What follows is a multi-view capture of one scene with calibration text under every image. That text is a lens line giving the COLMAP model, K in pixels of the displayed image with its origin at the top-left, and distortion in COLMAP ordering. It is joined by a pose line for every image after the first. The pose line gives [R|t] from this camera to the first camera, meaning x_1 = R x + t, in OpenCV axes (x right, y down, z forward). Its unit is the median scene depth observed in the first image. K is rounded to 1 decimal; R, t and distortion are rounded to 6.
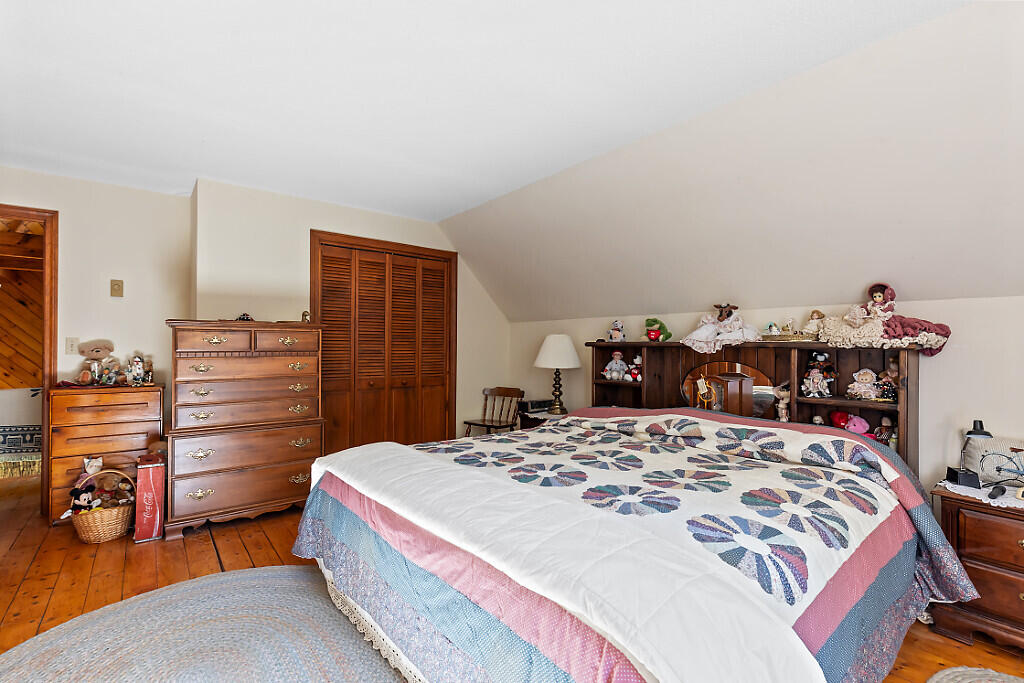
lens RADIAL K [[471.5, 0, 512.0], [0, 471.5, 341.5], [0, 0, 1]] dist [0.000563, -0.000896]
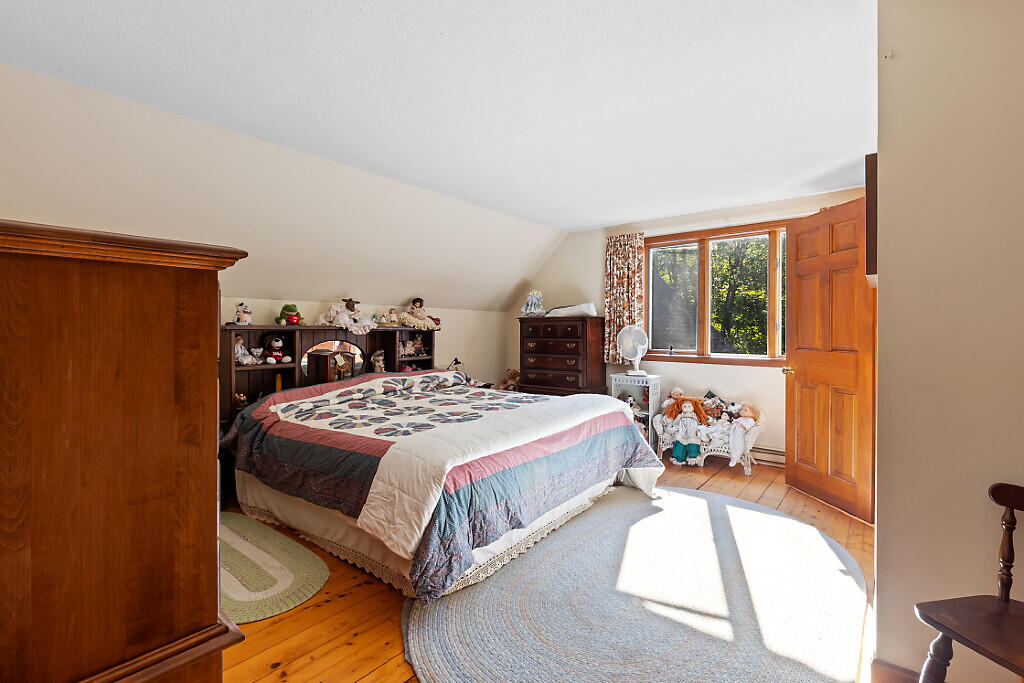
lens RADIAL K [[471.5, 0, 512.0], [0, 471.5, 341.5], [0, 0, 1]] dist [0.000563, -0.000896]
pose [[-0.231506, -0.025493, 0.972499, -1.162680], [-0.005759, 0.999675, 0.024834, 0.010386], [-0.972816, 0.000148, -0.231578, 0.995489]]
